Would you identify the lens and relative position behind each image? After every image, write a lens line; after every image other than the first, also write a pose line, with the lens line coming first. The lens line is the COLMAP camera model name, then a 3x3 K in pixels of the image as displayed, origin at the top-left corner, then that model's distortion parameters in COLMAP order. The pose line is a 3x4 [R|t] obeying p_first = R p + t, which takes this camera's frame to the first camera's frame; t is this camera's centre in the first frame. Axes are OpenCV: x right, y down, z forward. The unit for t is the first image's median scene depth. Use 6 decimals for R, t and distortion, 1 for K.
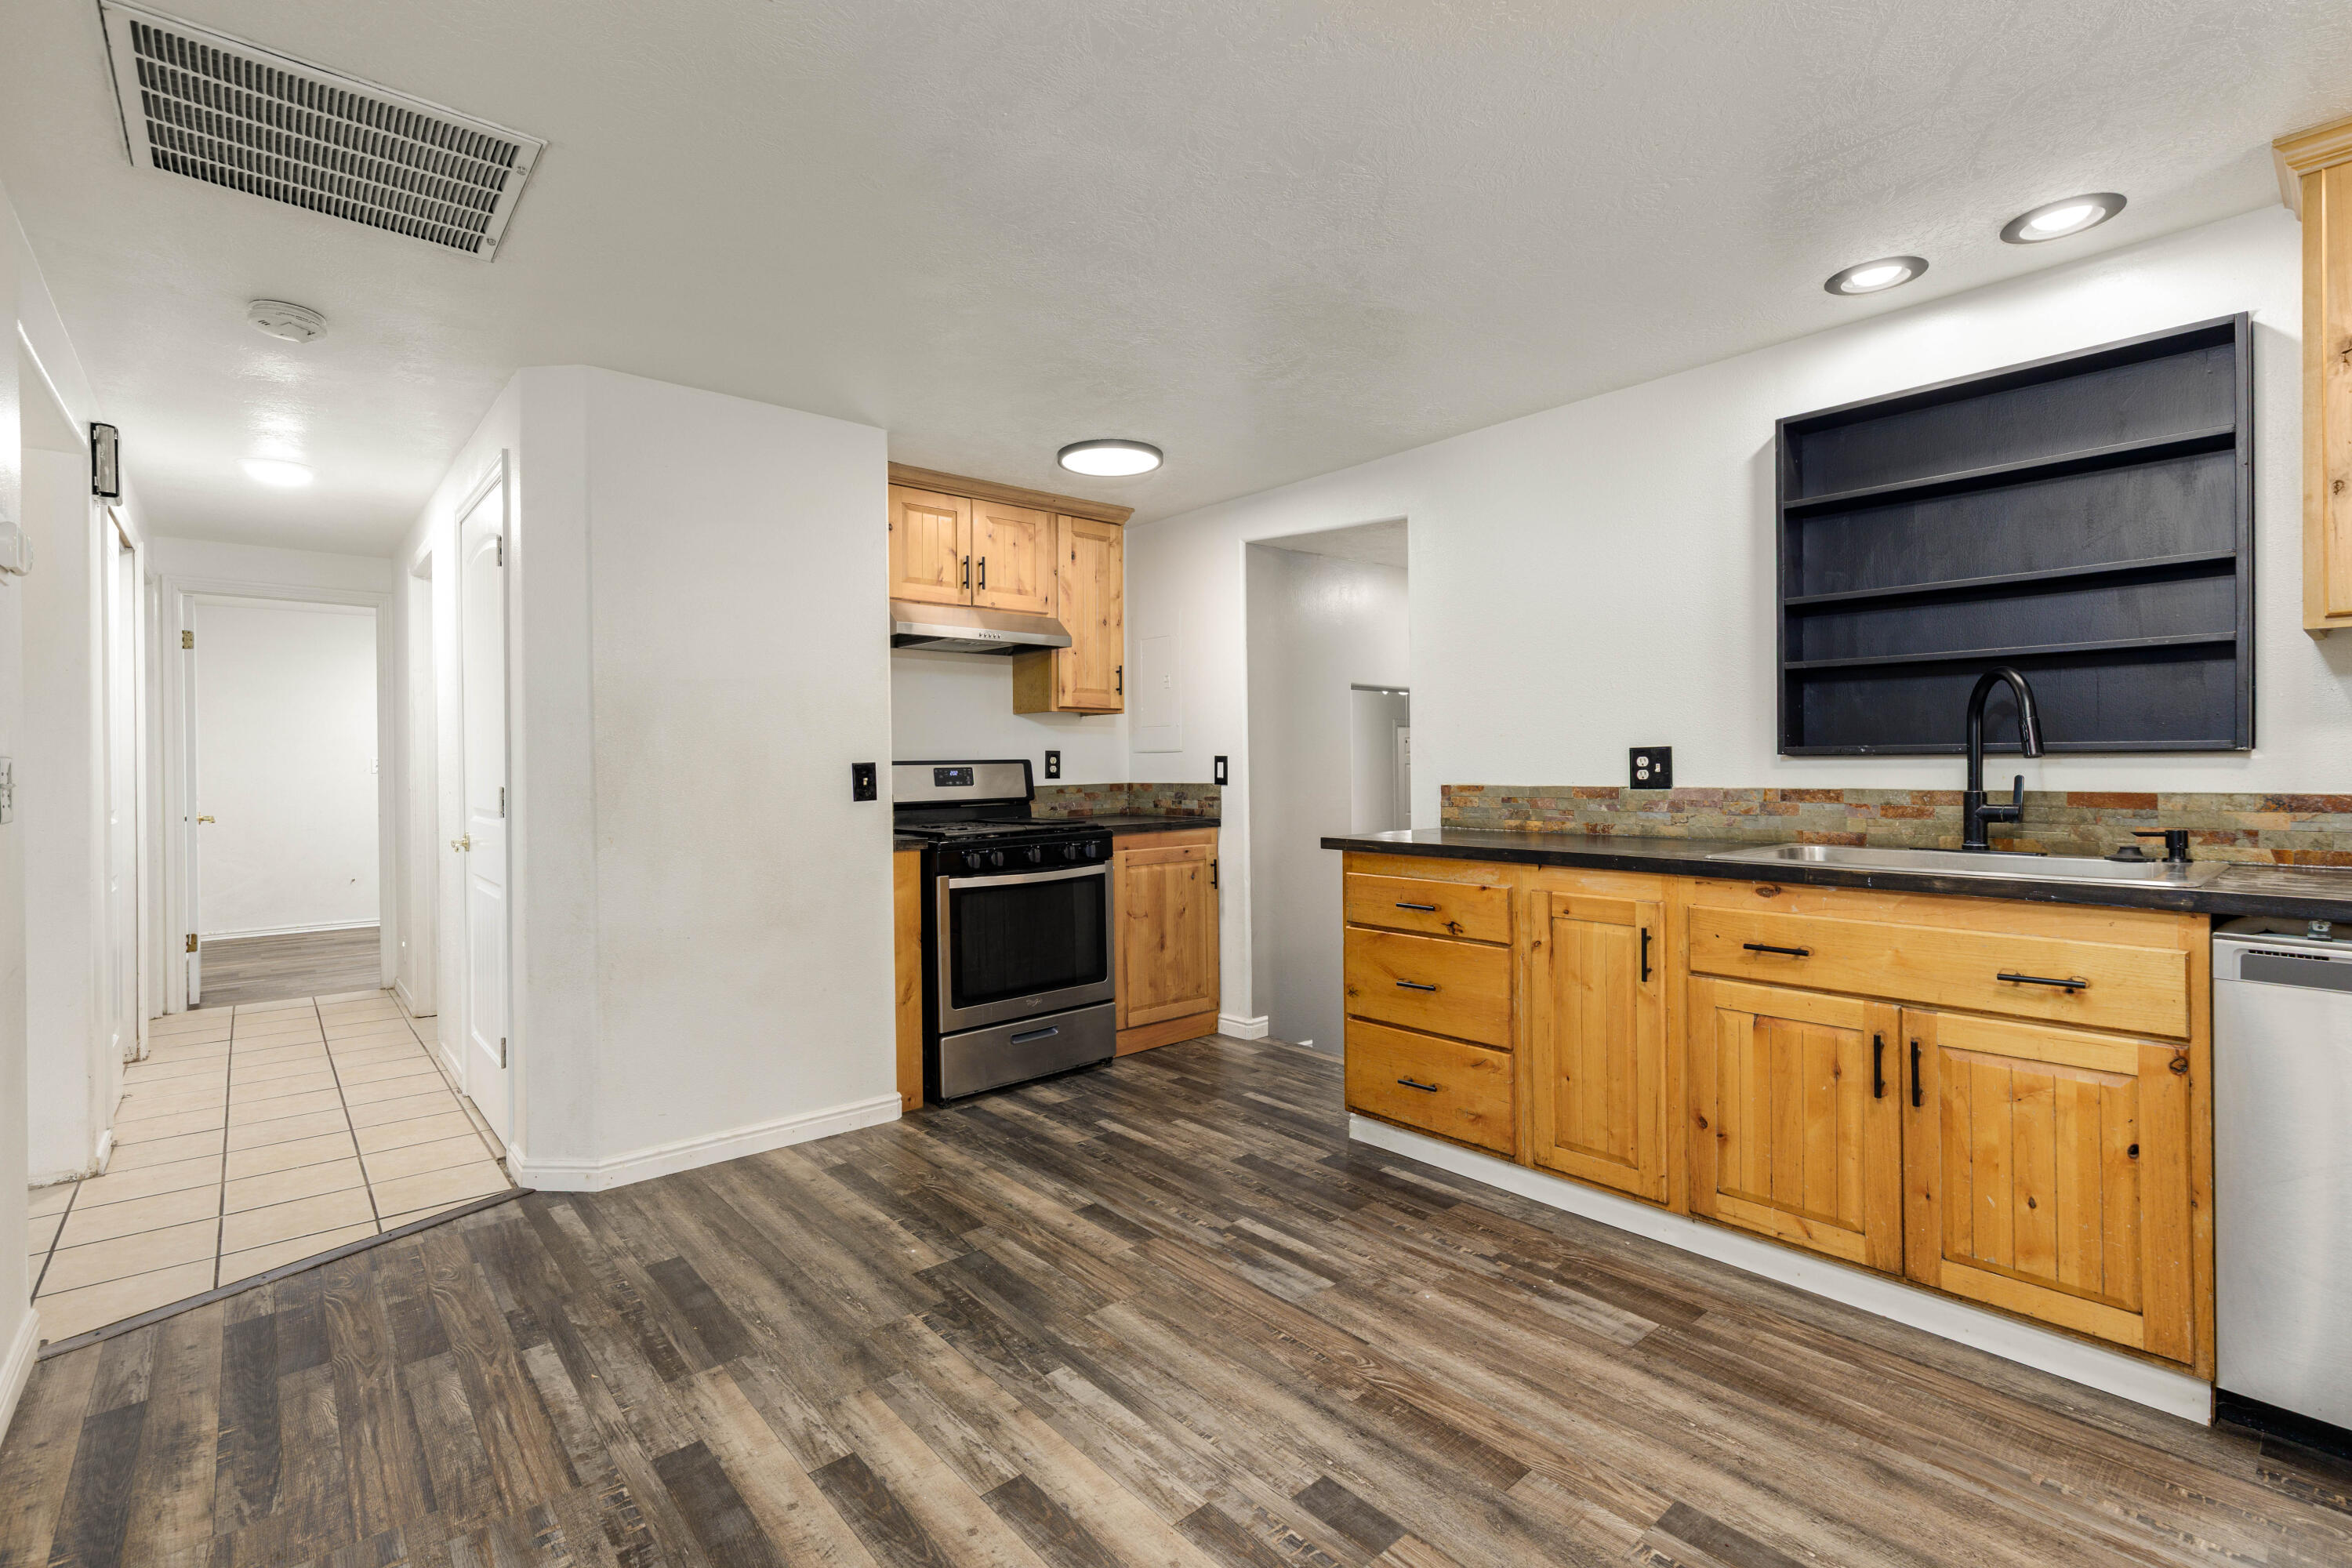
lens RADIAL K [[1051.9, 0, 1175.0], [0, 1051.9, 782.9], [0, 0, 1]] dist [0.003402, -0.000127]
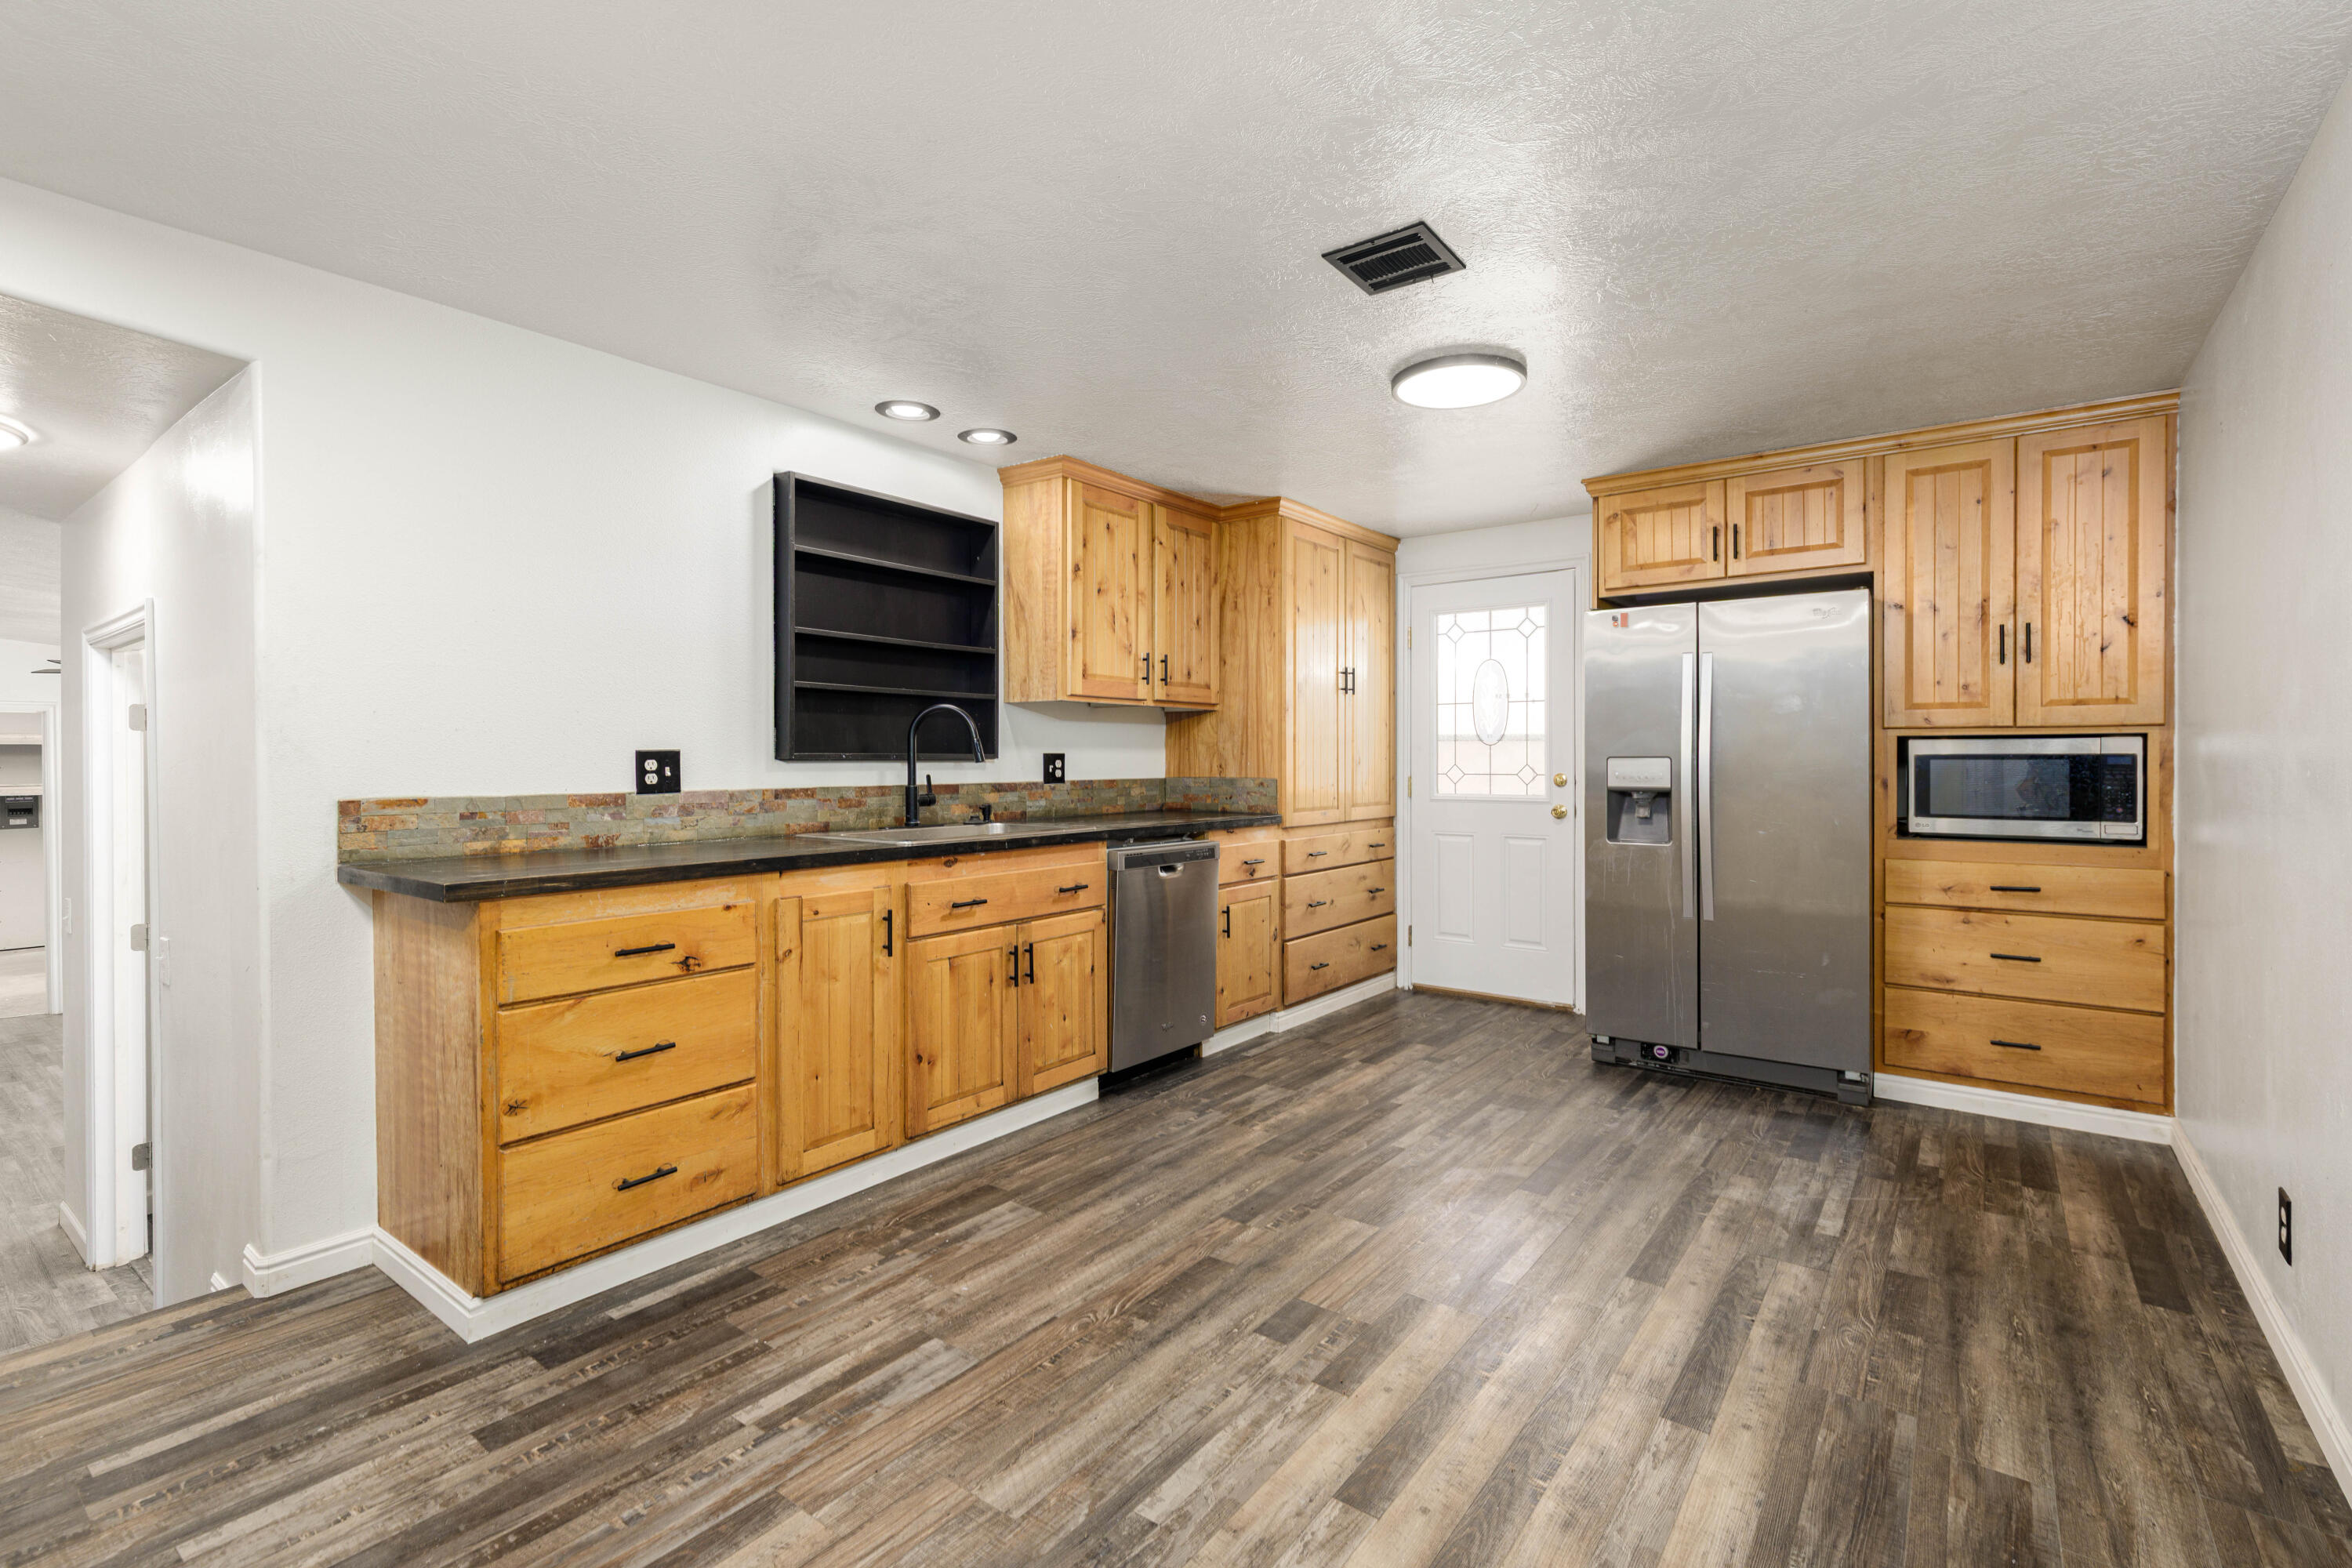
lens RADIAL K [[1051.9, 0, 1183.7], [0, 1051.9, 769.3], [0, 0, 1]] dist [0.003402, -0.000127]
pose [[-0.205849, -0.001870, 0.978582, -0.723516], [0.021190, 0.999755, 0.006368, -0.015475], [-0.978354, 0.022047, -0.205759, 0.896638]]
